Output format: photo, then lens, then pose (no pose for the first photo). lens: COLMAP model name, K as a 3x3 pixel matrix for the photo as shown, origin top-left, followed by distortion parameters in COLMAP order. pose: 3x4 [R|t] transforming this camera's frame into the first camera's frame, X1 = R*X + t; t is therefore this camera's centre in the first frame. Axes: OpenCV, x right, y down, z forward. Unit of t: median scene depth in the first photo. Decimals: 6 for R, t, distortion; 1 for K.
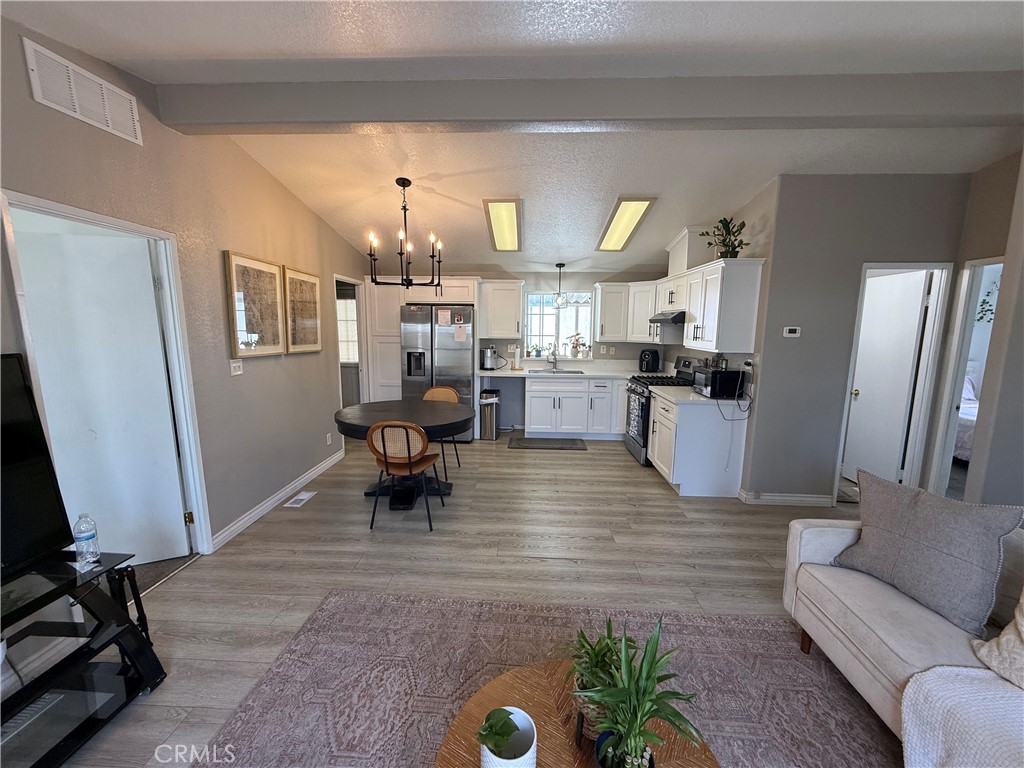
lens RADIAL K [[407.9, 0, 509.8], [0, 407.9, 383.2], [0, 0, 1]] dist [-0.000291, 0.000088]
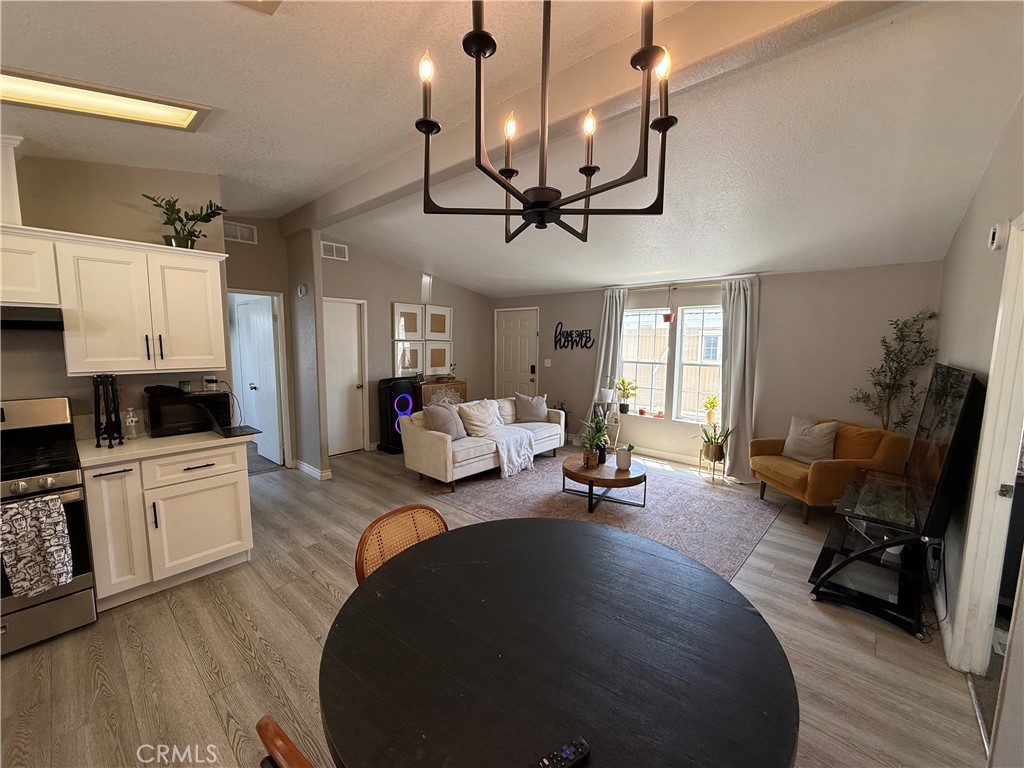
lens RADIAL K [[407.9, 0, 509.8], [0, 407.9, 383.2], [0, 0, 1]] dist [-0.000291, 0.000088]
pose [[-0.775873, -0.082539, 0.625466, -0.371185], [0.074683, 0.972418, 0.220966, -0.160724], [-0.626453, 0.218153, -0.748309, 1.087675]]
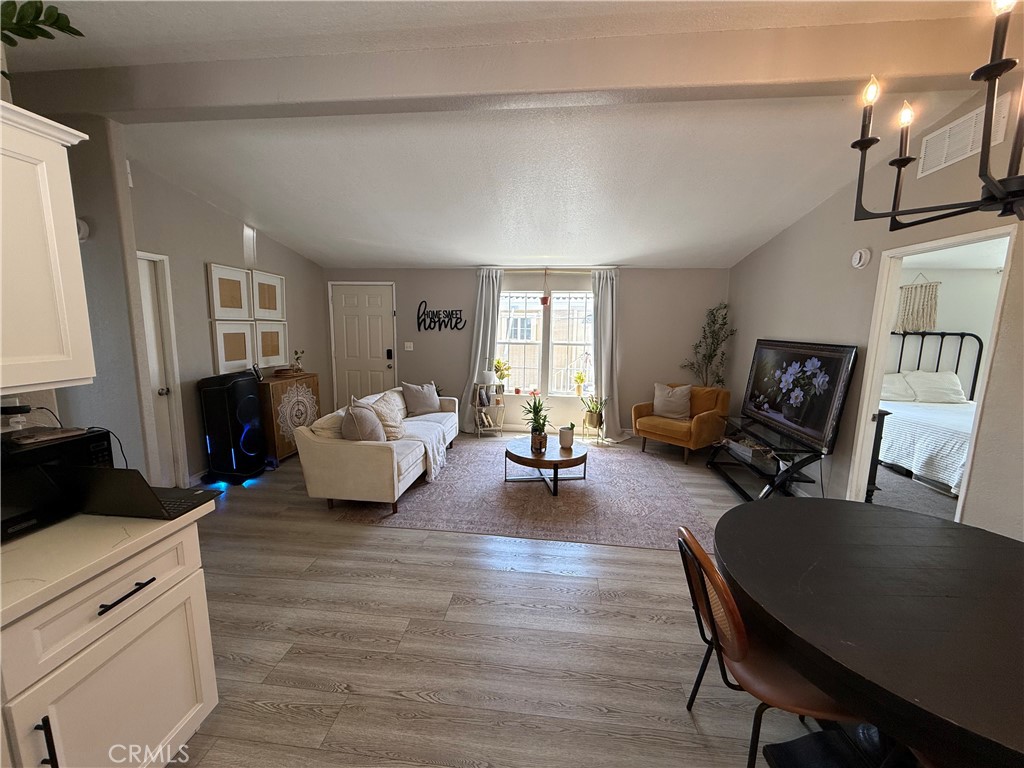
lens RADIAL K [[407.9, 0, 509.8], [0, 407.9, 383.2], [0, 0, 1]] dist [-0.000291, 0.000088]
pose [[-0.997778, -0.033520, 0.057581, 0.082906], [-0.015584, 0.957670, 0.287448, -0.166162], [-0.064779, 0.285912, -0.956064, 1.161439]]
